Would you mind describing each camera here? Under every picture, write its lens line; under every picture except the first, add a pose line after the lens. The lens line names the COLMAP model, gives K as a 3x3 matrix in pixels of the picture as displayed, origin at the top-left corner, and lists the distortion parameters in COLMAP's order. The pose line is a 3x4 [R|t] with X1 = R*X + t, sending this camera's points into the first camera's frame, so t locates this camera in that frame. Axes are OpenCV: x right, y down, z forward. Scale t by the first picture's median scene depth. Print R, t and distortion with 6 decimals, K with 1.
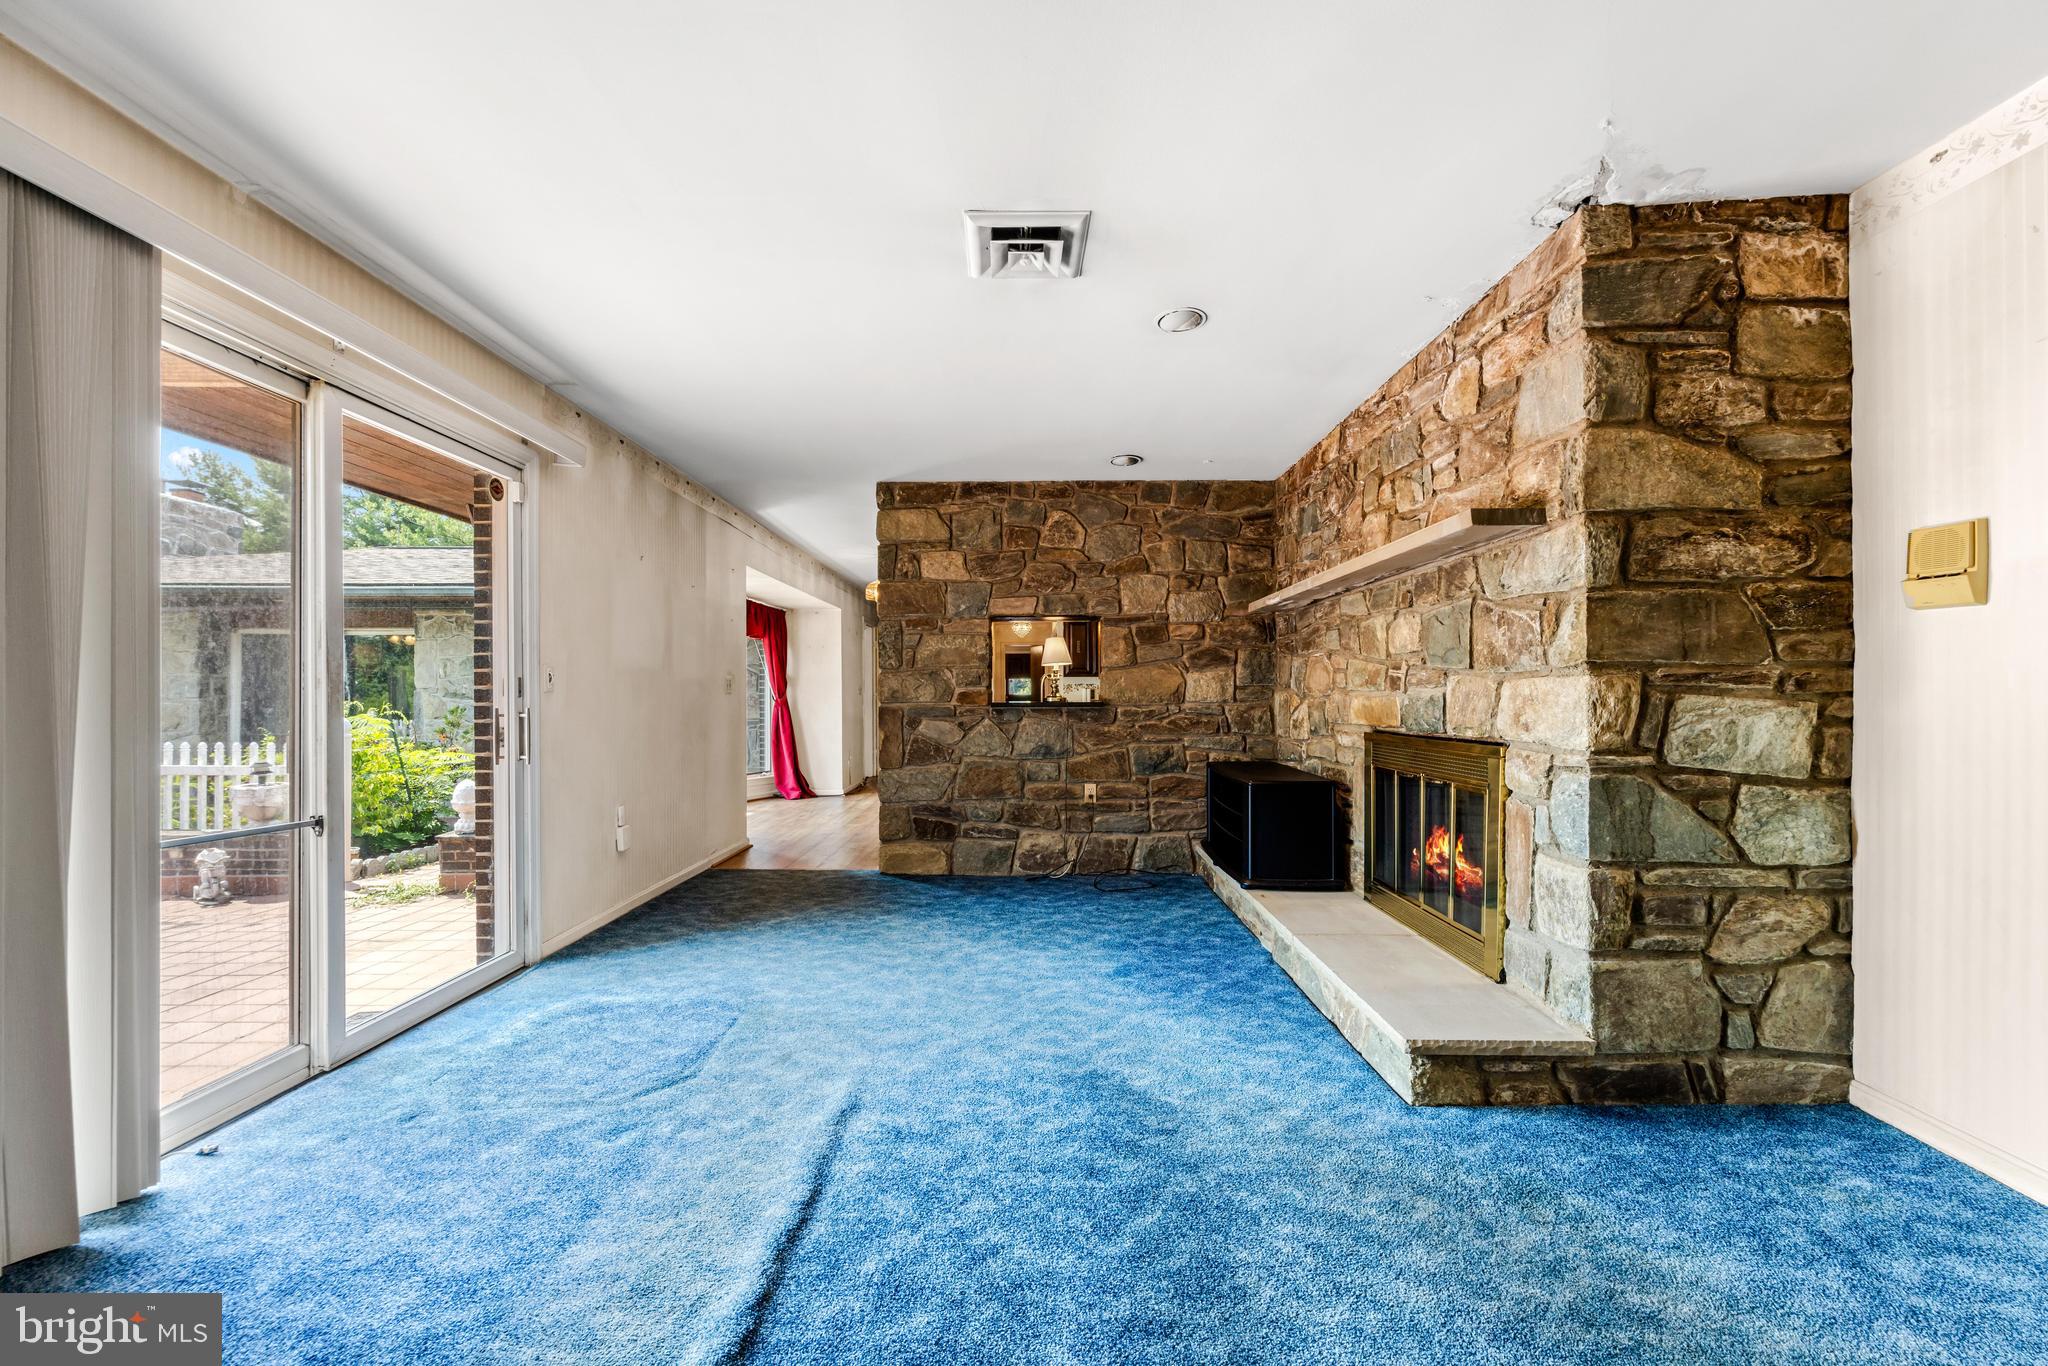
lens RADIAL K [[826.8, 0, 1026.1], [0, 826.8, 694.7], [0, 0, 1]] dist [-0.000682, 0.000315]
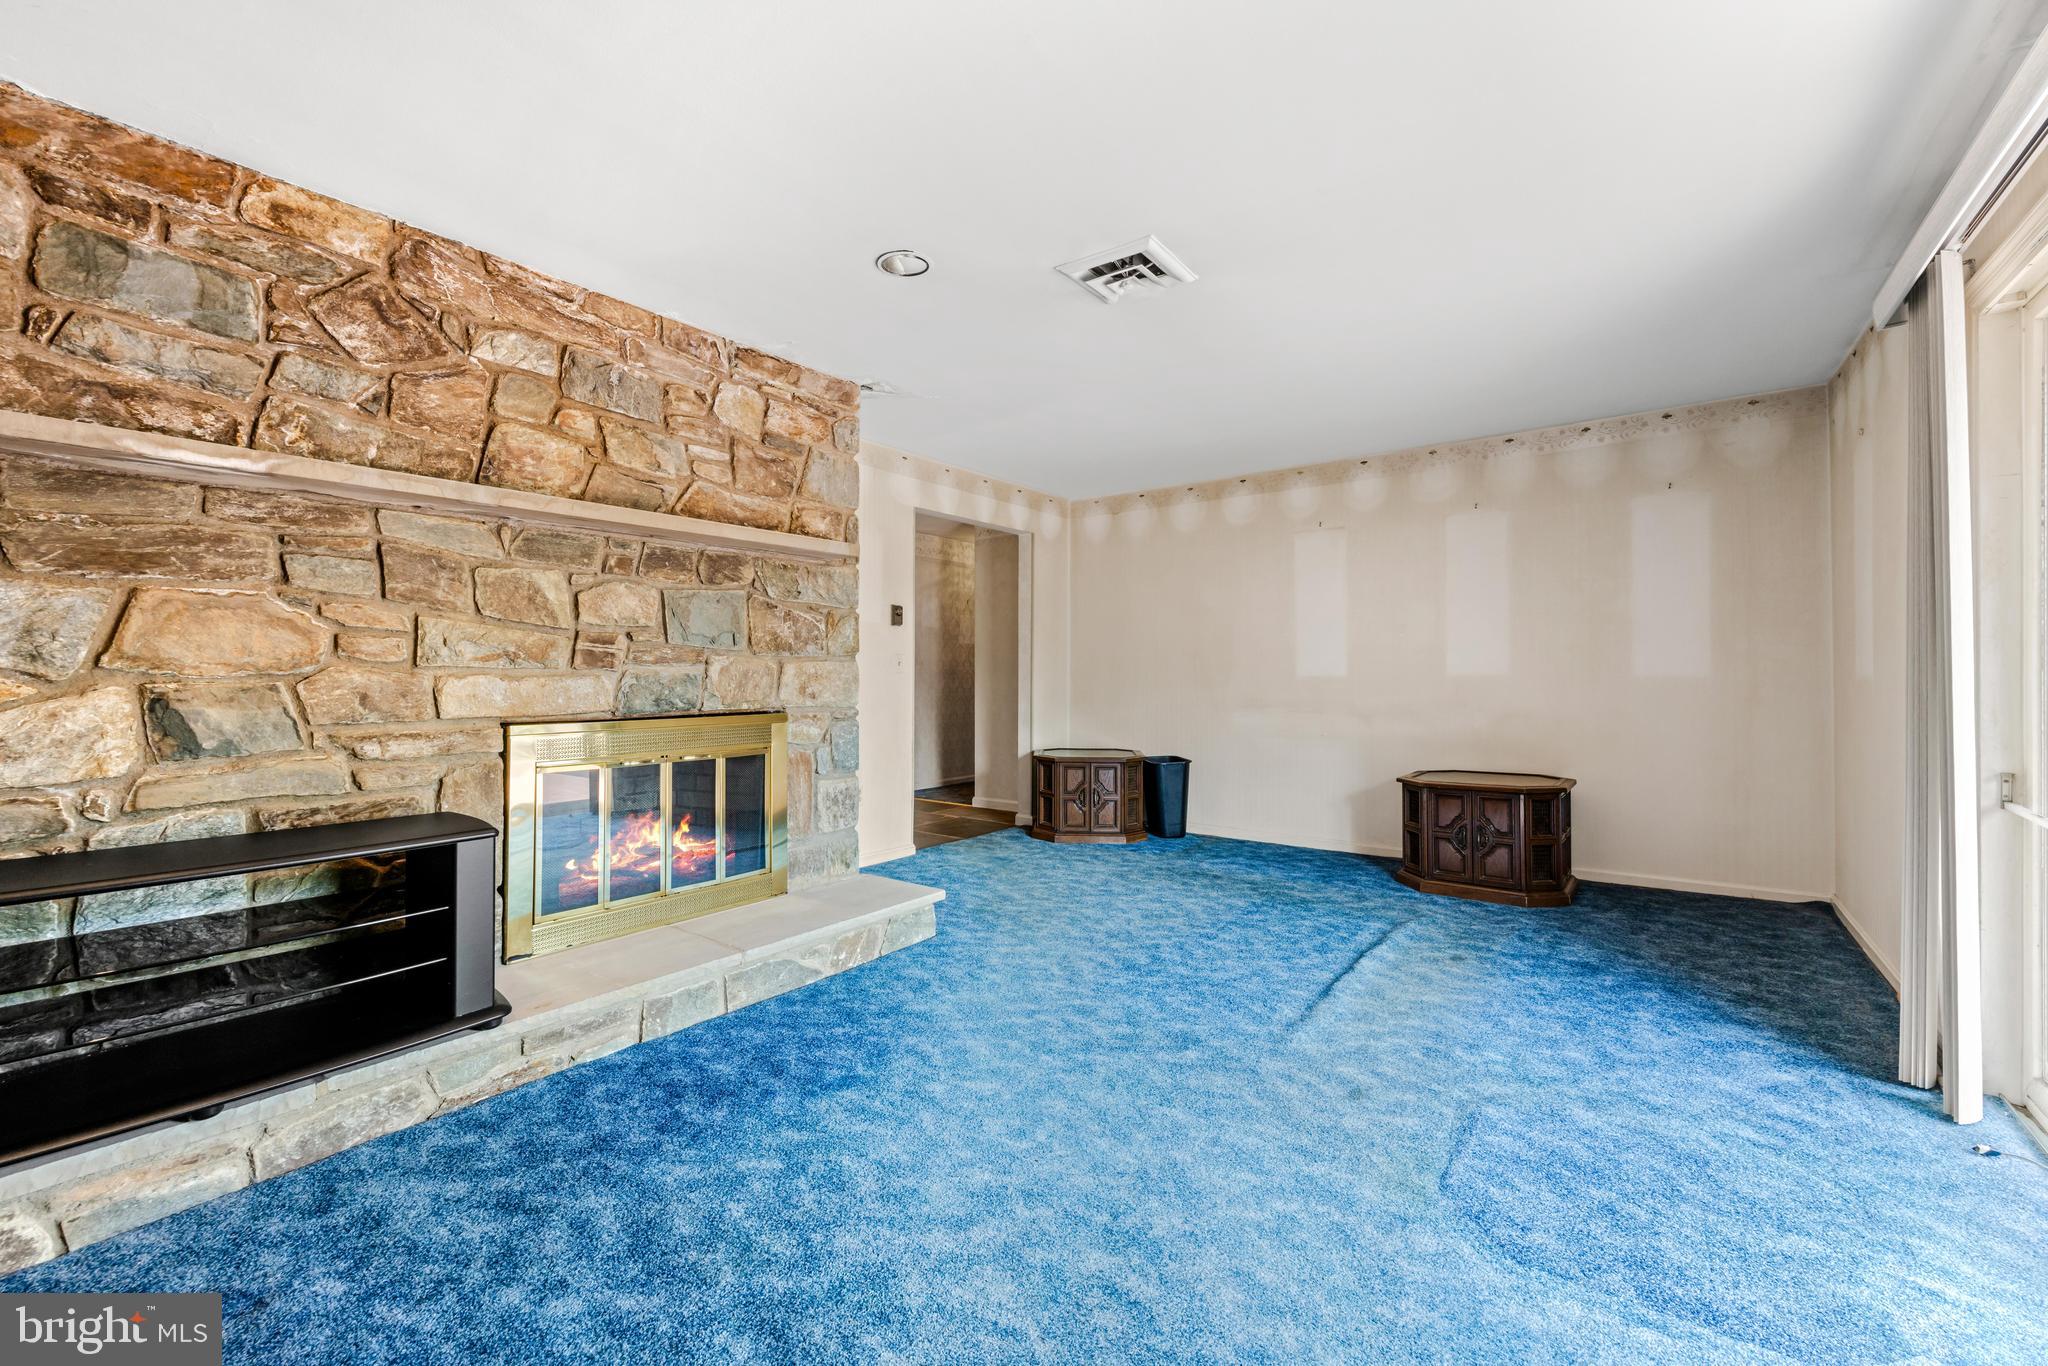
lens RADIAL K [[818.9, 0, 1020.9], [0, 818.9, 670.1], [0, 0, 1]] dist [-0.007698, -0.000036]
pose [[-0.799096, 0.008098, 0.601150, -0.505375], [0.004707, 0.999963, -0.007214, 0.006378], [-0.601186, -0.002935, -0.799104, 1.811025]]
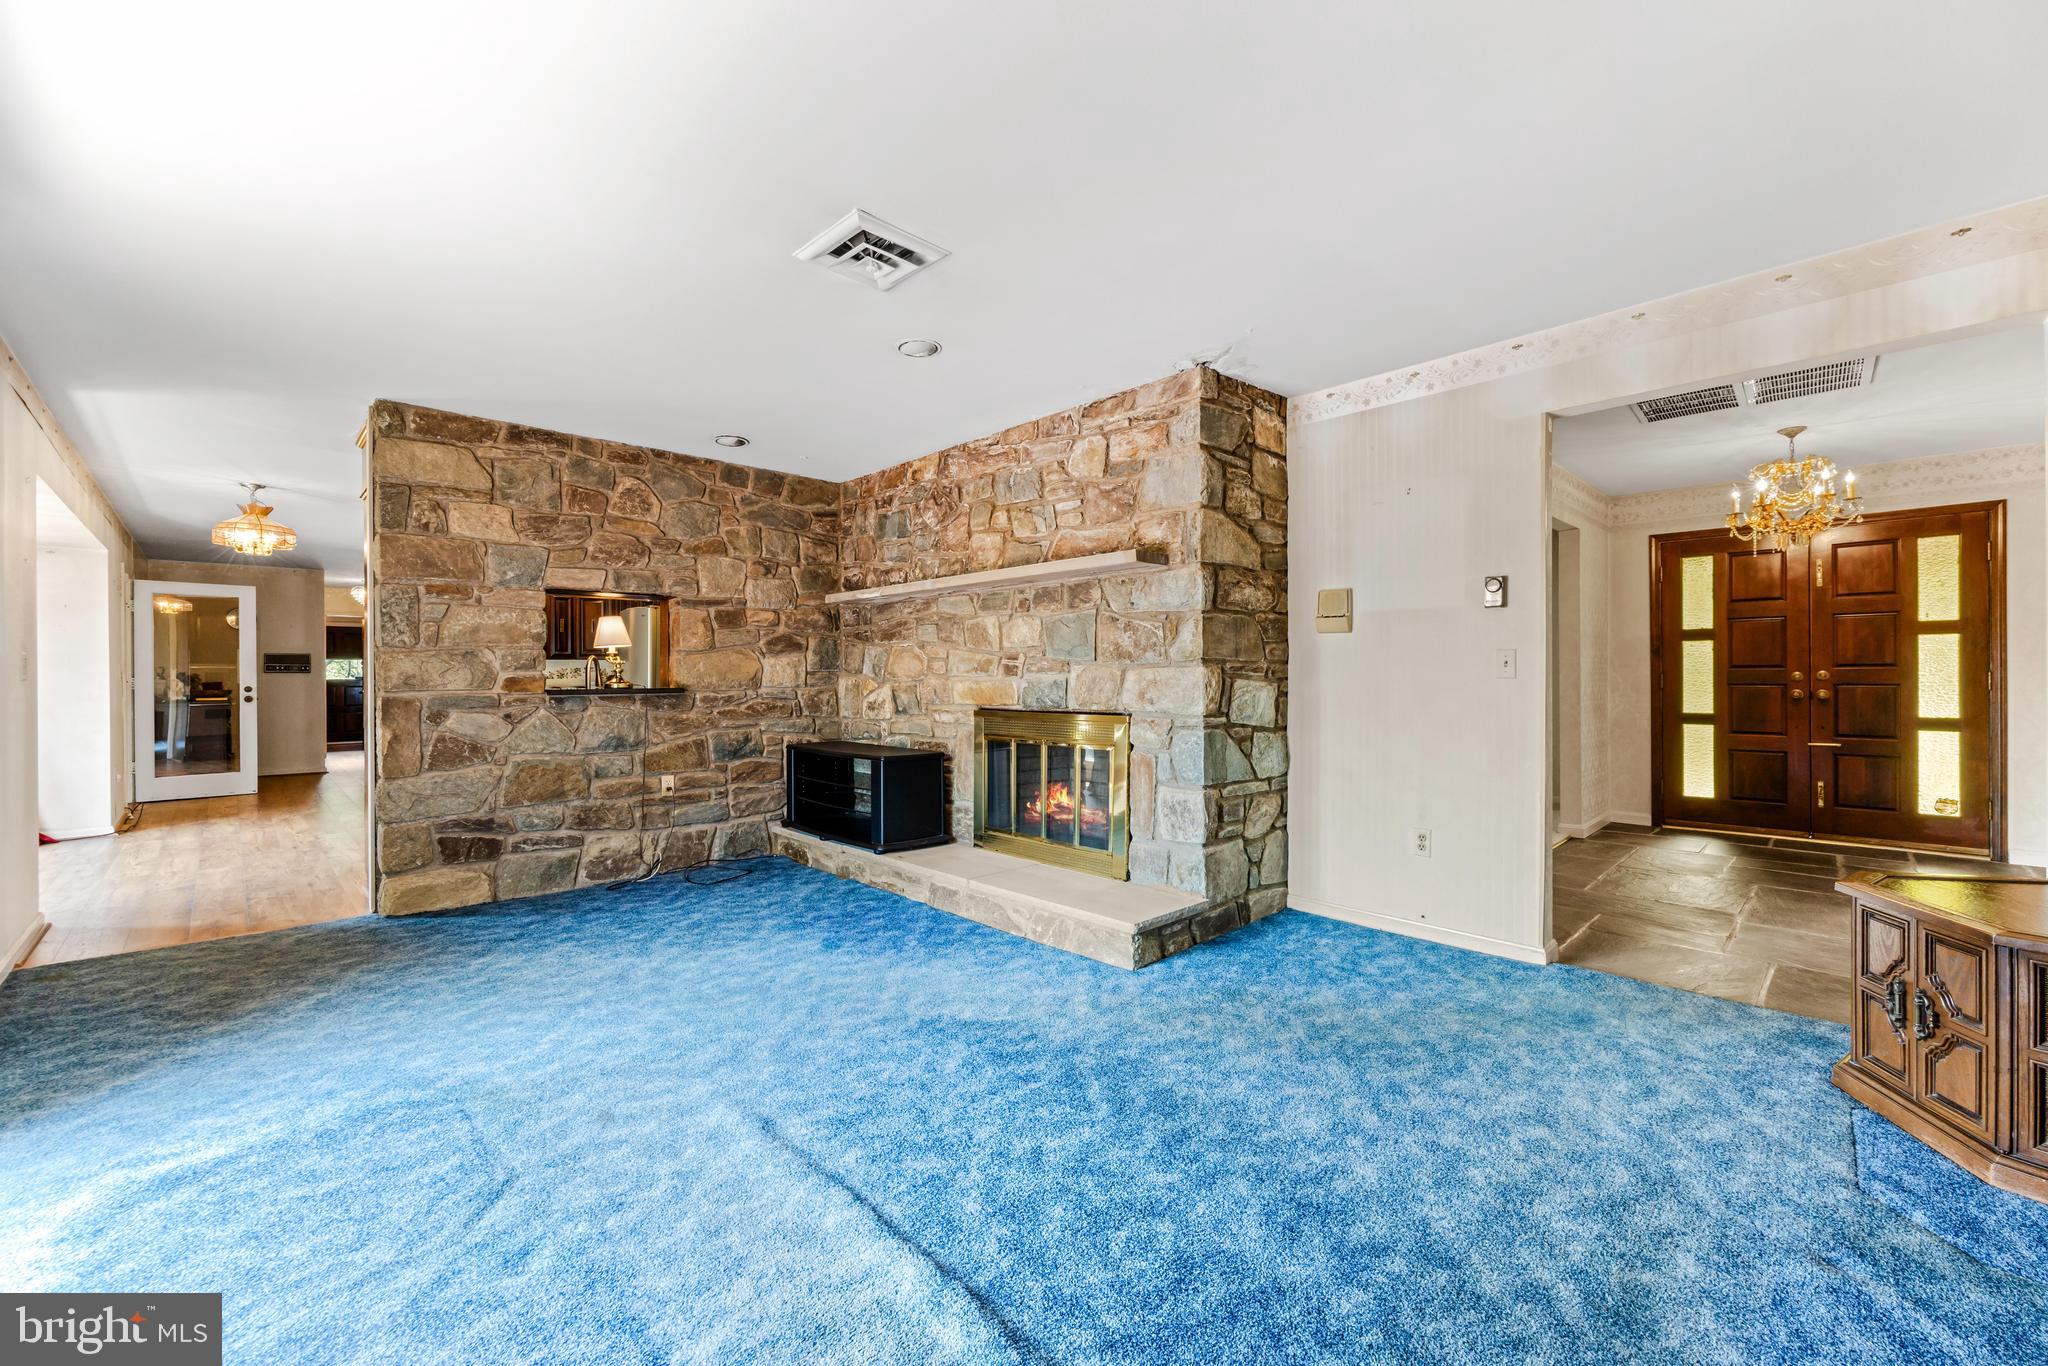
lens RADIAL K [[820.4, 0, 1020.6], [0, 820.4, 680.9], [0, 0, 1]] dist [-0.001145, -0.000061]
pose [[0.715574, -0.004178, 0.698524, -0.547087], [0.002445, 0.999991, 0.003476, -0.002678], [-0.698533, -0.000779, 0.715578, 0.111964]]
